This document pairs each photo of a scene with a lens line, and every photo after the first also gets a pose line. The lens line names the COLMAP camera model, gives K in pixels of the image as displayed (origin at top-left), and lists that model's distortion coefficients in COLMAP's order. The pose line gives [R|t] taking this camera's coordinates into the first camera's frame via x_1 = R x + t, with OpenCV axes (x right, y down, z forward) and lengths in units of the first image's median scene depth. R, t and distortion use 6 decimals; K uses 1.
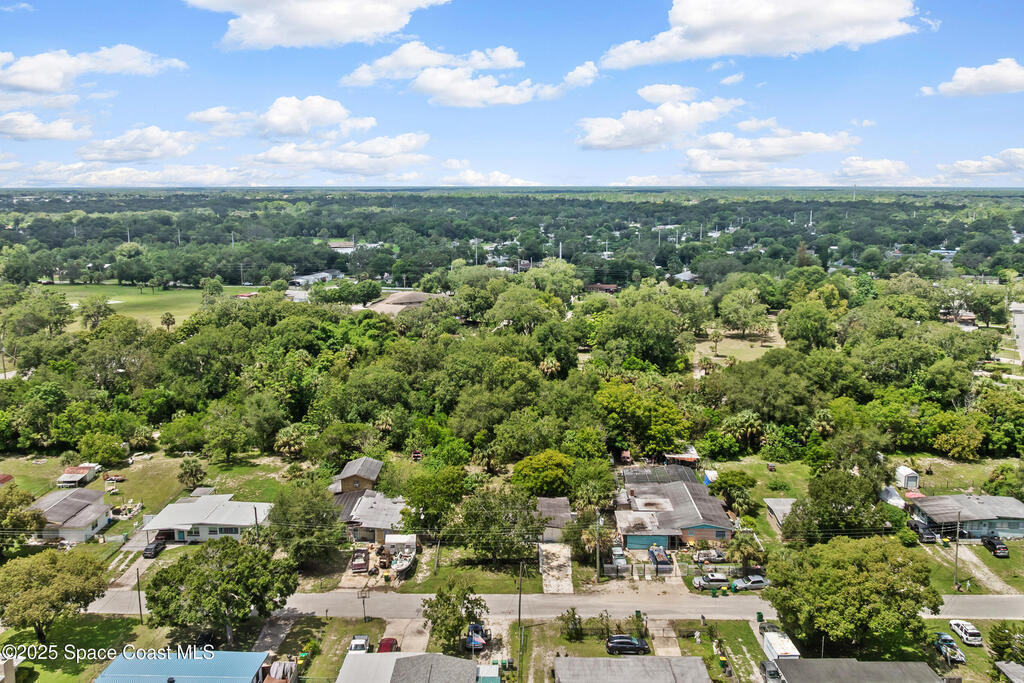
lens RADIAL K [[729.8, 0, 512.0], [0, 729.8, 341.5], [0, 0, 1]] dist [0.001118, 0.000322]
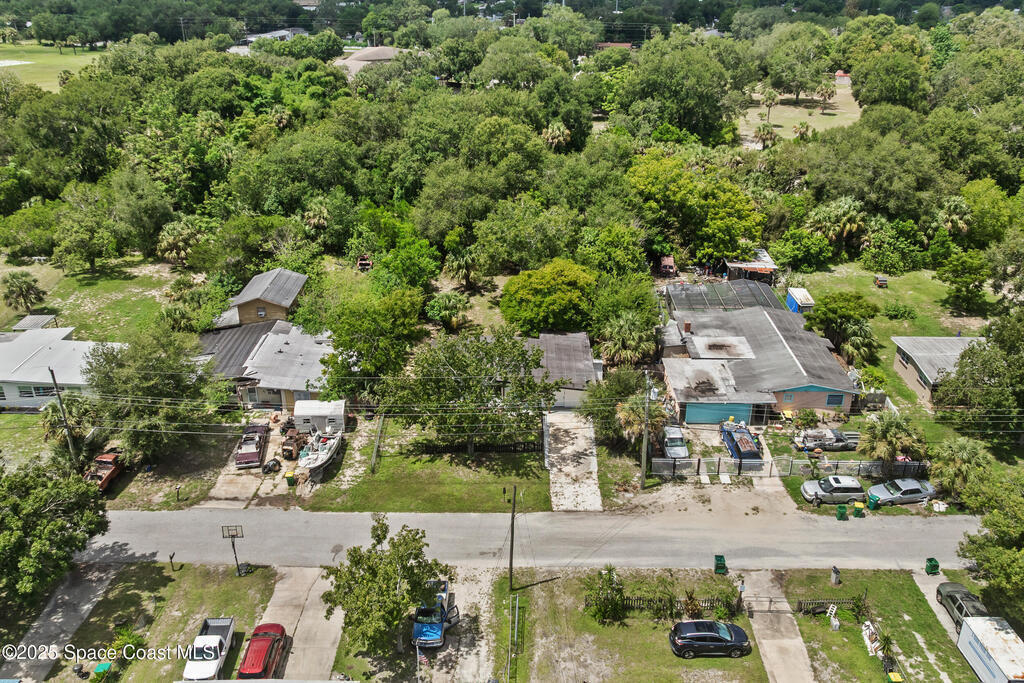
lens RADIAL K [[778.6, 0, 512.0], [0, 778.6, 341.5], [0, 0, 1]] dist [0.003018, -0.036657]
pose [[0.999975, -0.000052, 0.007053, 0.004036], [-0.001894, 0.961260, 0.275638, 0.025010], [-0.006794, -0.275644, 0.961236, 0.279996]]
